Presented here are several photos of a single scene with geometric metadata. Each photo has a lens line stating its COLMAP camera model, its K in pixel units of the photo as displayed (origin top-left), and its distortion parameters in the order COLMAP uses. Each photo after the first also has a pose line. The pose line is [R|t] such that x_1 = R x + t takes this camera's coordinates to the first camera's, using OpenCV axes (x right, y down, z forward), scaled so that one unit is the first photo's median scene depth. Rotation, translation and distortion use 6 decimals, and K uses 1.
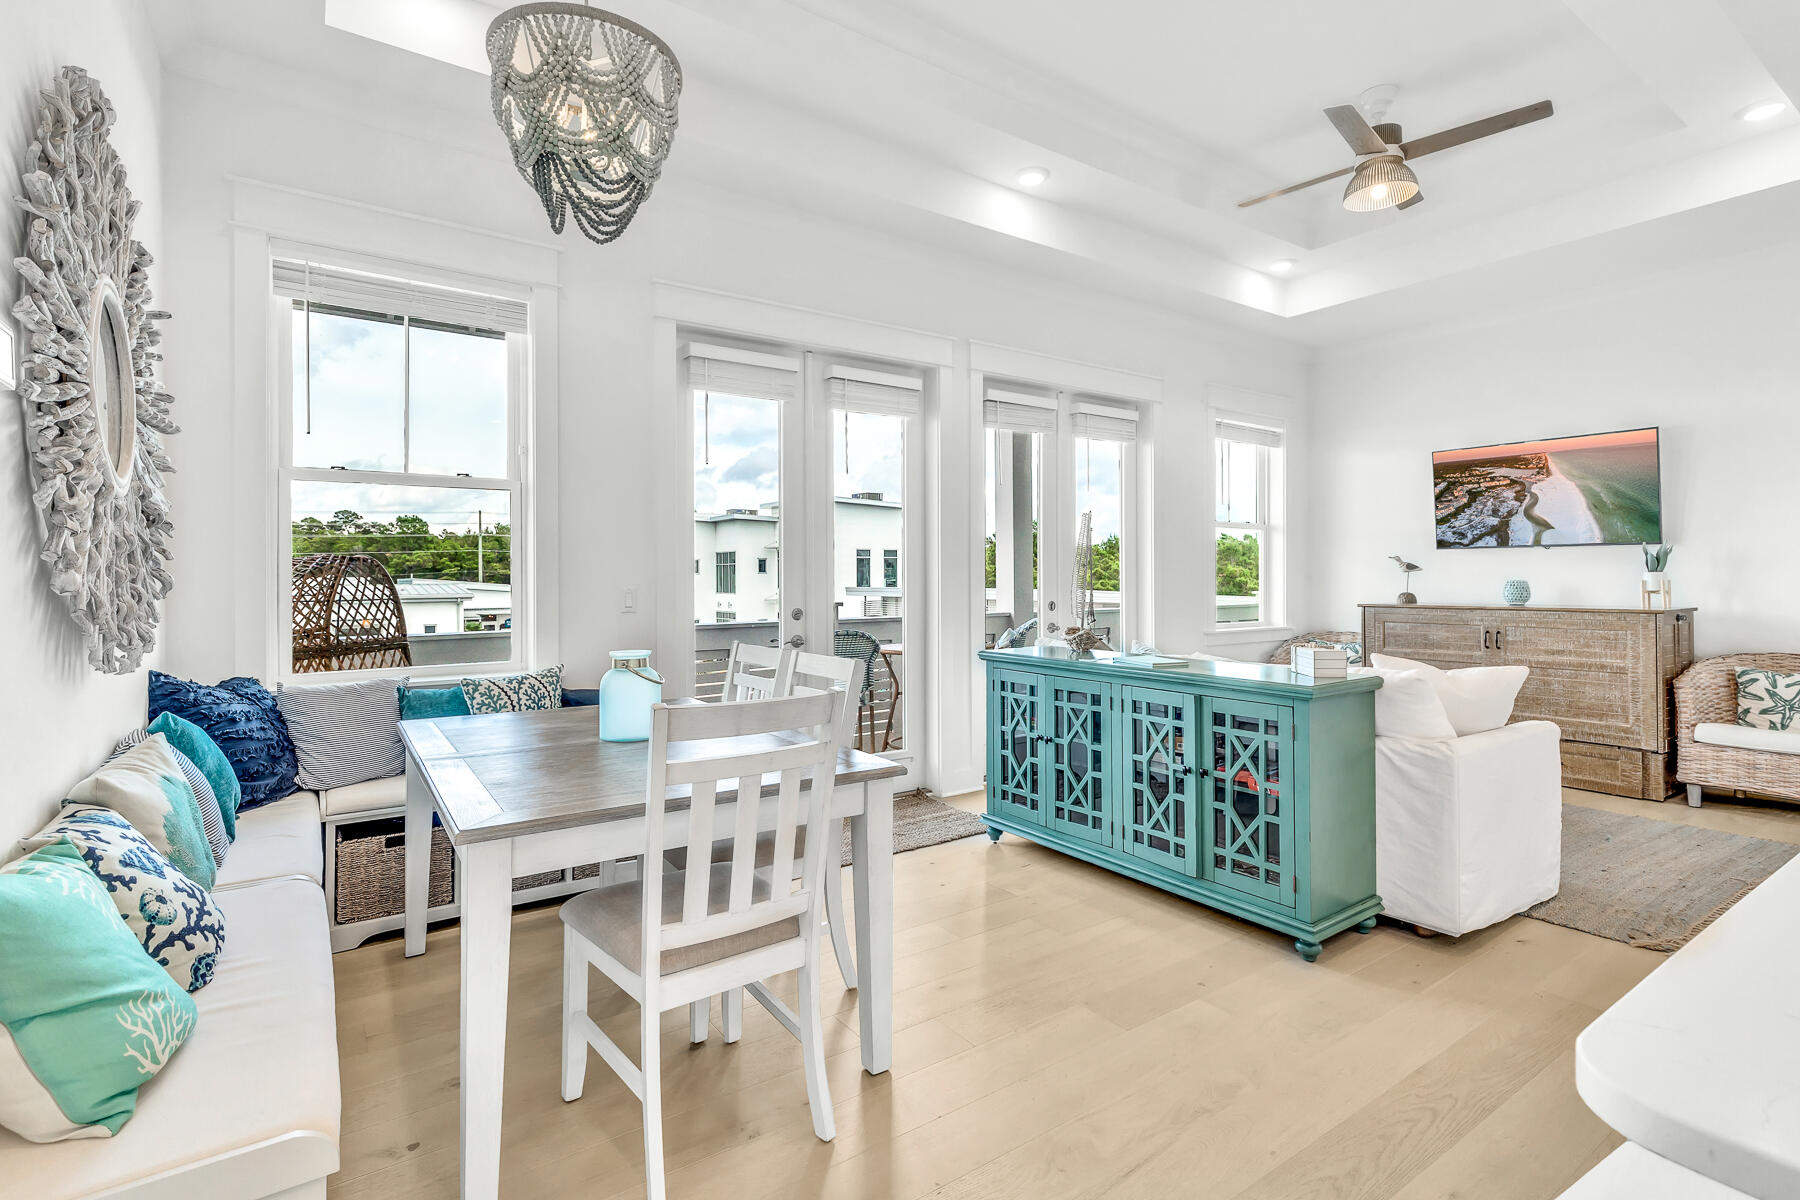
lens RADIAL K [[850.6, 0, 900.4], [0, 850.6, 583.2], [0, 0, 1]] dist [0.000443, 0.000269]
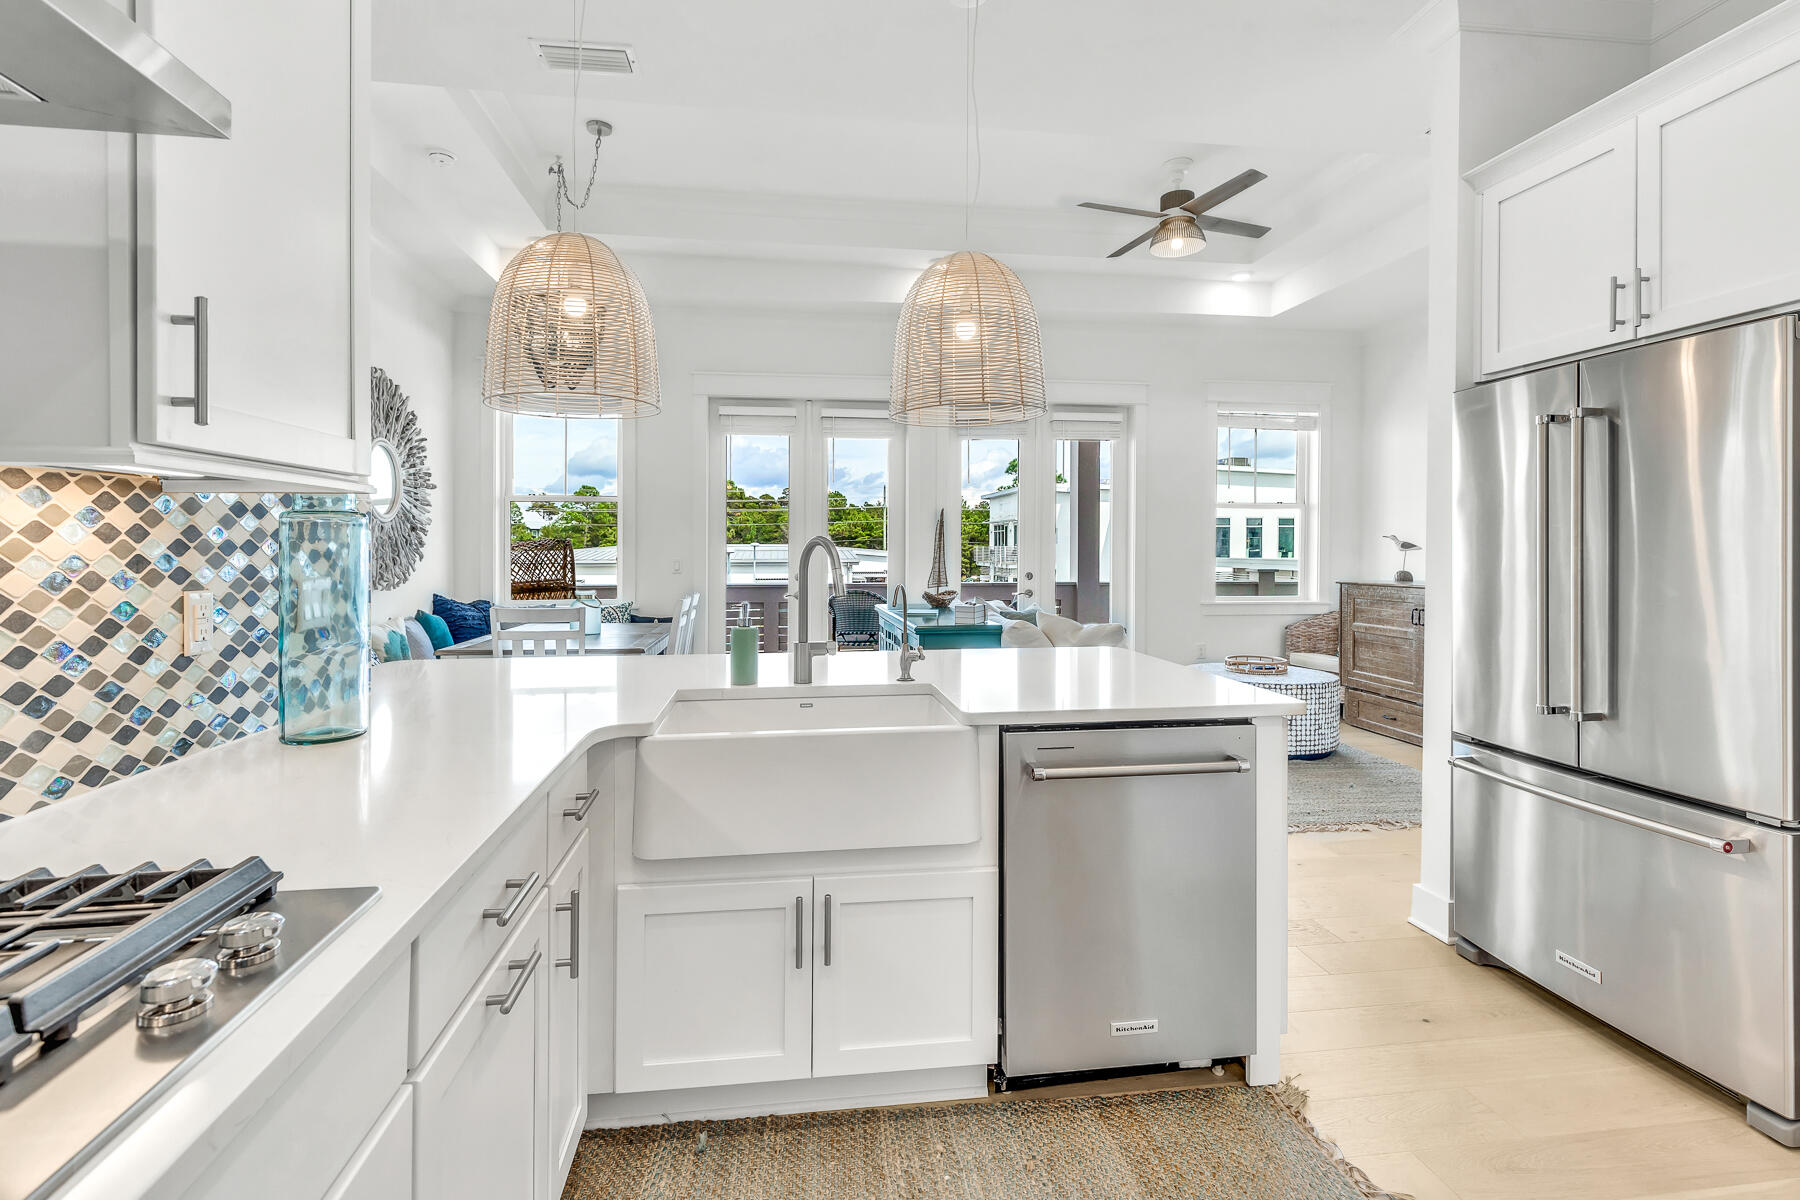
lens RADIAL K [[850.6, 0, 892.0], [0, 850.6, 553.9], [0, 0, 1]] dist [0.000443, 0.000269]
pose [[0.894468, 0.009556, -0.447031, 0.502241], [-0.008303, 0.999954, 0.004763, -0.009349], [0.447056, -0.000548, 0.894506, -0.192506]]
